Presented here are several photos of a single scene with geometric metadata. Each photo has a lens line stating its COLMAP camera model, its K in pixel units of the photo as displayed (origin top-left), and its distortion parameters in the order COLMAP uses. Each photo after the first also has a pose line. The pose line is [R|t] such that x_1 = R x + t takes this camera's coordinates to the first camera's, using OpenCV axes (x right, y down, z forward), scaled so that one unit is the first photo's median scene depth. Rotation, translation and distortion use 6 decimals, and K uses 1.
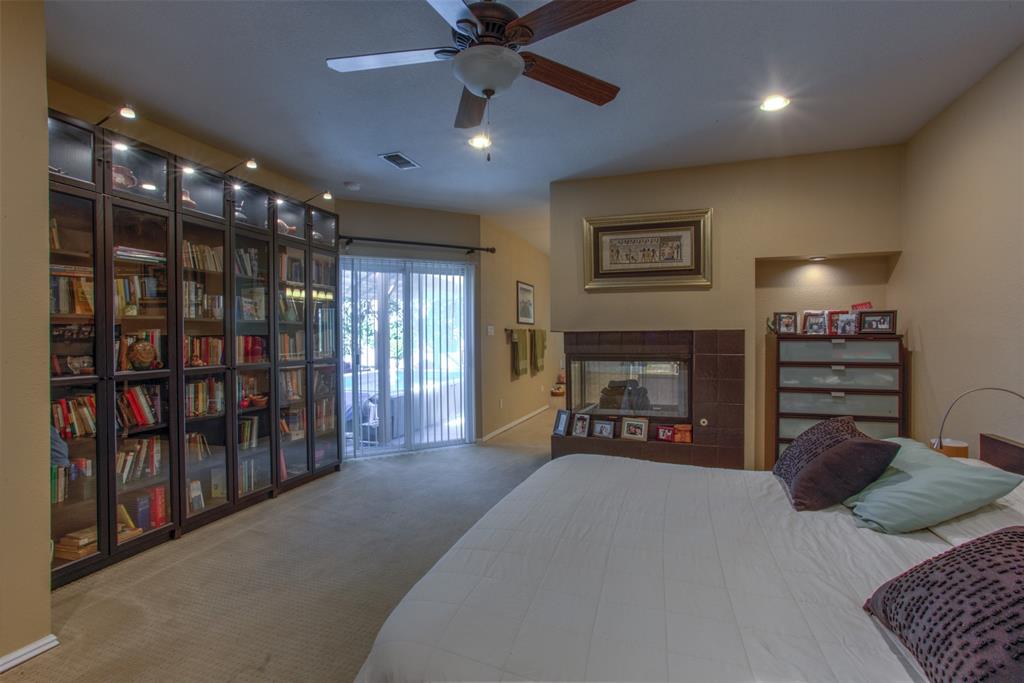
lens RADIAL K [[495.3, 0, 515.4], [0, 495.3, 342.7], [0, 0, 1]] dist [0.003586, 0.001467]
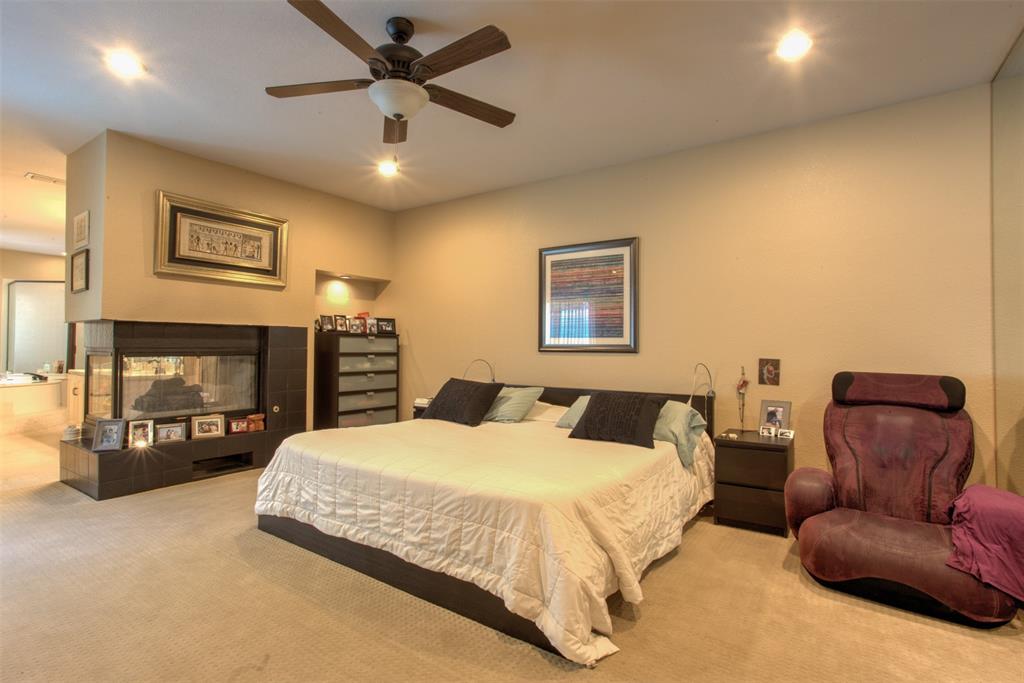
lens RADIAL K [[495.3, 0, 512.8], [0, 495.3, 341.6], [0, 0, 1]] dist [0.003586, 0.001467]
pose [[0.307484, 0.016673, 0.951407, -0.527708], [0.003609, 0.999819, -0.018687, 0.032605], [-0.951546, 0.009179, 0.307368, 0.156481]]
